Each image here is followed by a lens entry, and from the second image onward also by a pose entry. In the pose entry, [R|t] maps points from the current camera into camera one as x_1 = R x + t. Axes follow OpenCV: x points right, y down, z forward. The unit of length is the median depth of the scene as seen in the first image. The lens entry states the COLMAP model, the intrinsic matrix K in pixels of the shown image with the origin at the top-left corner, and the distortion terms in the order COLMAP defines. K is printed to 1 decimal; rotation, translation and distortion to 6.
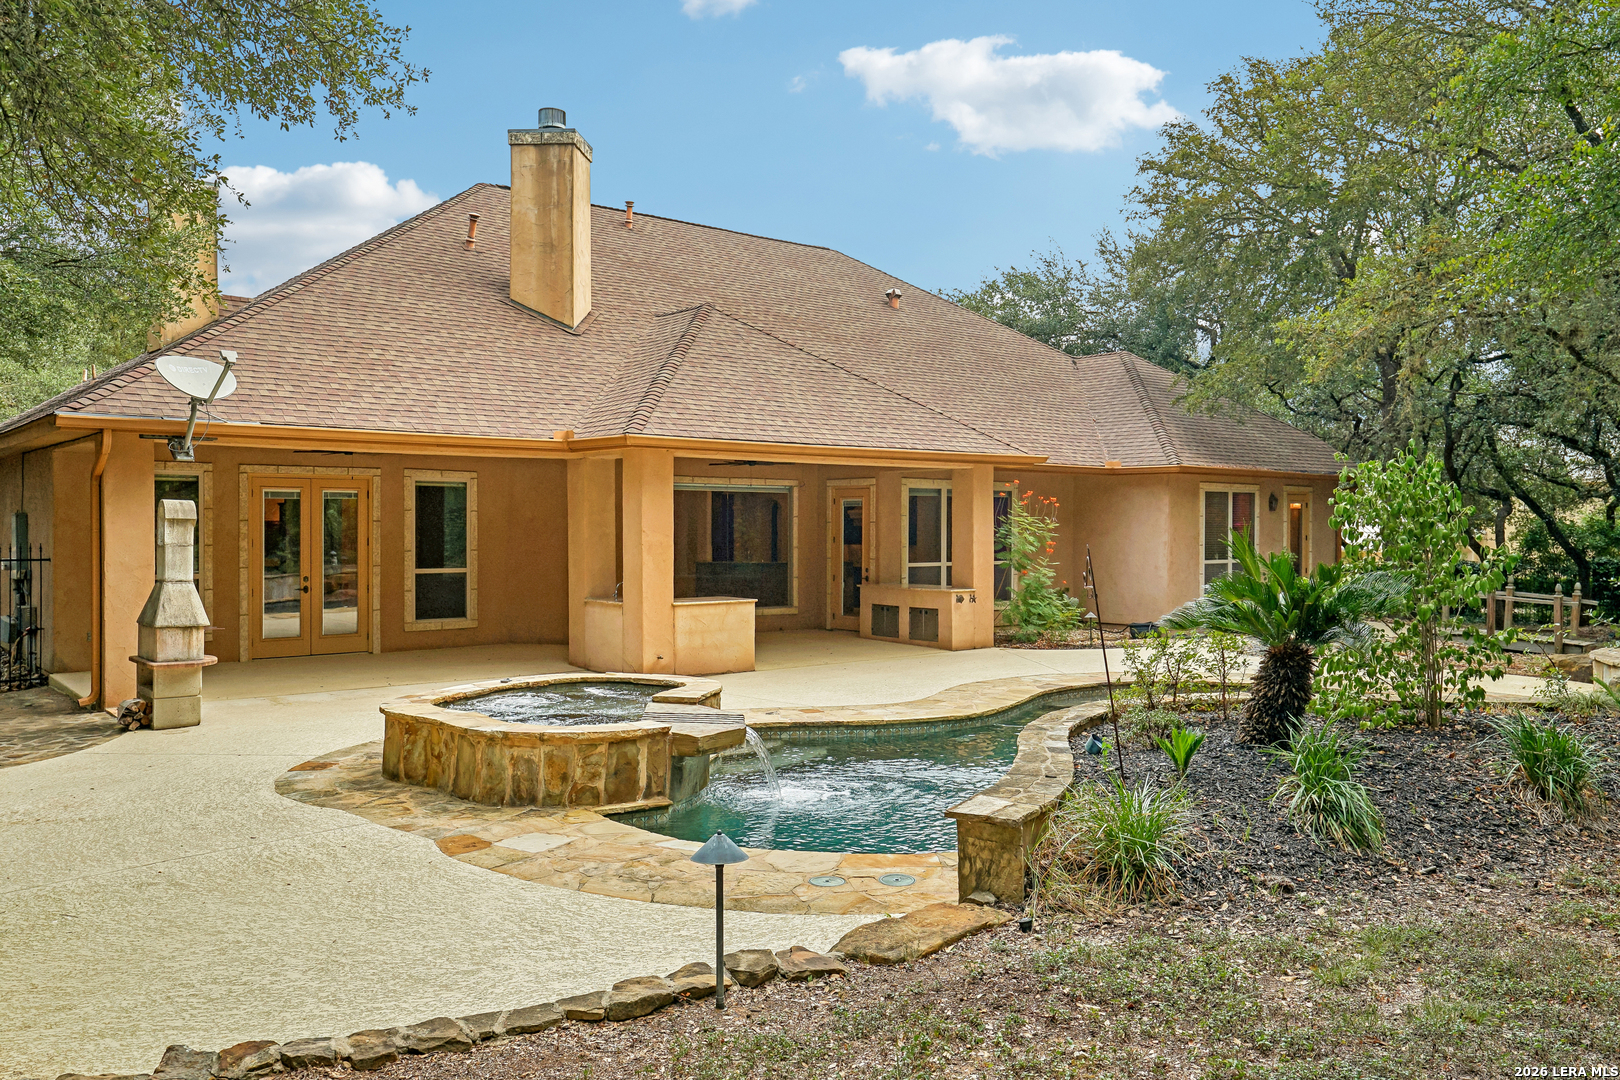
lens RADIAL K [[1205.0, 0, 800.4], [0, 1205.0, 531.0], [0, 0, 1]] dist [0.006785, 0.001077]
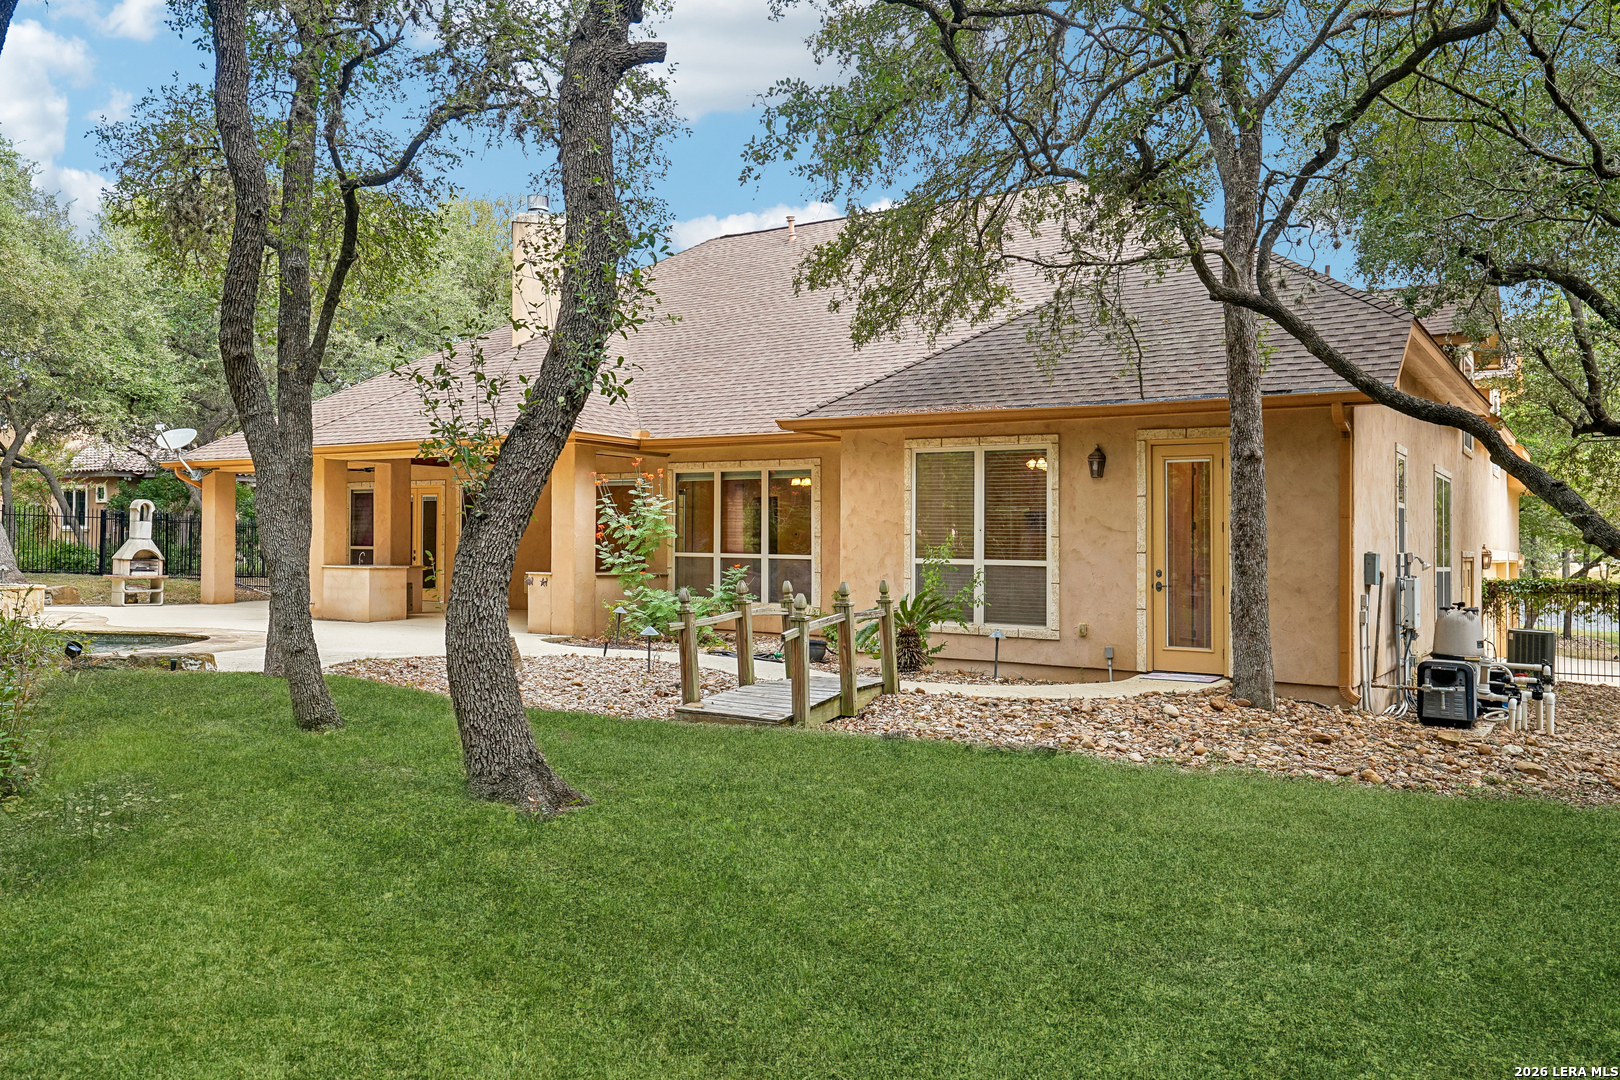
lens RADIAL K [[1263.0, 0, 815.1], [0, 1263.0, 548.3], [0, 0, 1]] dist [0.042397, -0.000241]
pose [[0.297635, 0.001640, -0.954678, 1.193999], [-0.019444, 0.999802, -0.004344, 0.028478], [0.954482, 0.019856, 0.297607, 0.904854]]
